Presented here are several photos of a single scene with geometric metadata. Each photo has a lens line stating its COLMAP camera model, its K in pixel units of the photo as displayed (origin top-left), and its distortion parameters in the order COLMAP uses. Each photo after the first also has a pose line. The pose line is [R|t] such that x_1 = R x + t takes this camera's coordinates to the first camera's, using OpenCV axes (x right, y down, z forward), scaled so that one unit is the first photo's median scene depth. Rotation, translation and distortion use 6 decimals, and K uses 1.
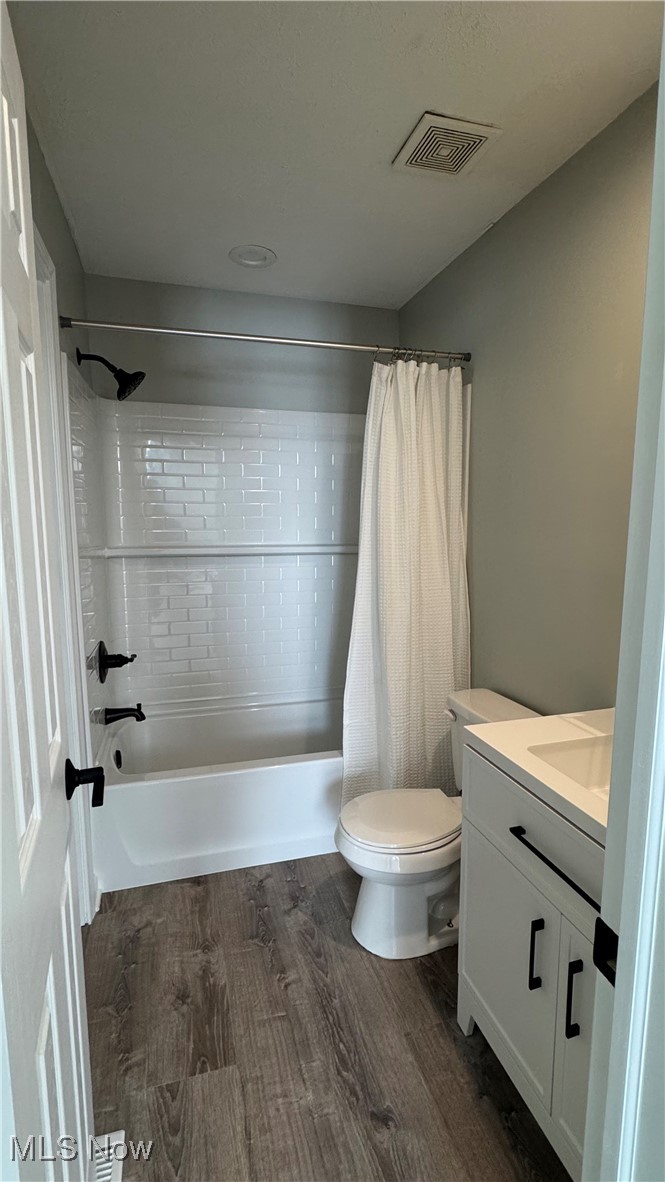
lens RADIAL K [[546.9, 0, 334.0], [0, 546.9, 590.7], [0, 0, 1]] dist [-0.003734, 0.001016]
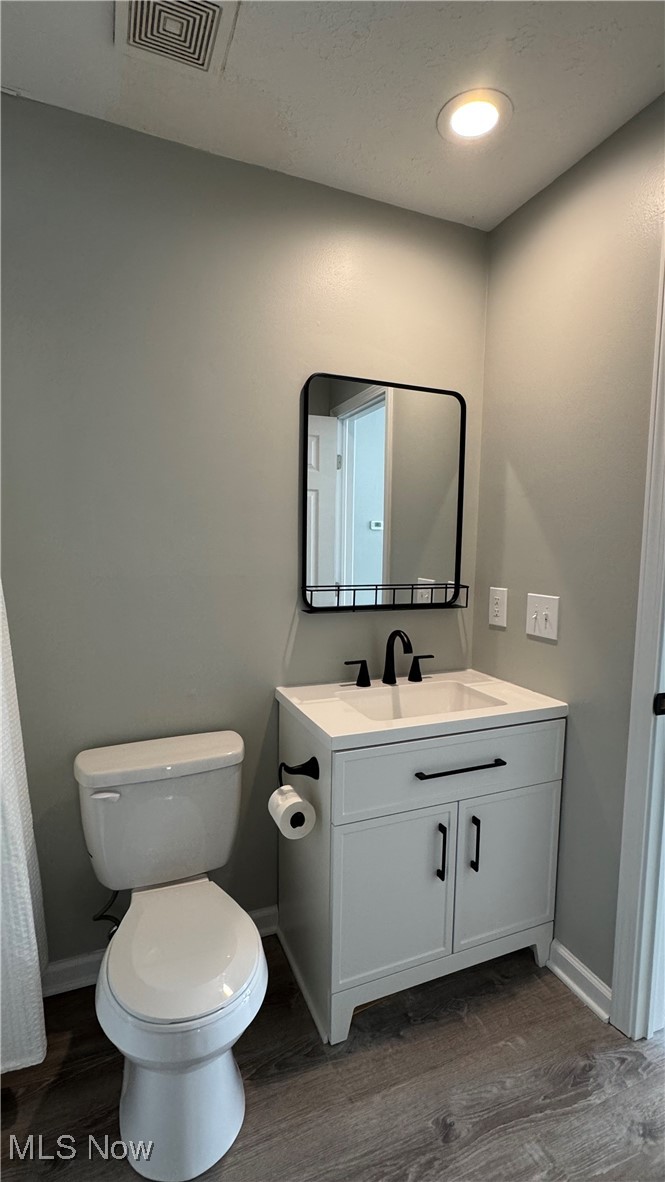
lens RADIAL K [[546.9, 0, 334.0], [0, 546.9, 593.1], [0, 0, 1]] dist [-0.003734, 0.001016]
pose [[-0.108685, -0.092027, 0.989807, -0.741498], [0.107788, 0.988744, 0.103763, -0.110249], [-0.988215, 0.117967, -0.097542, 1.130553]]
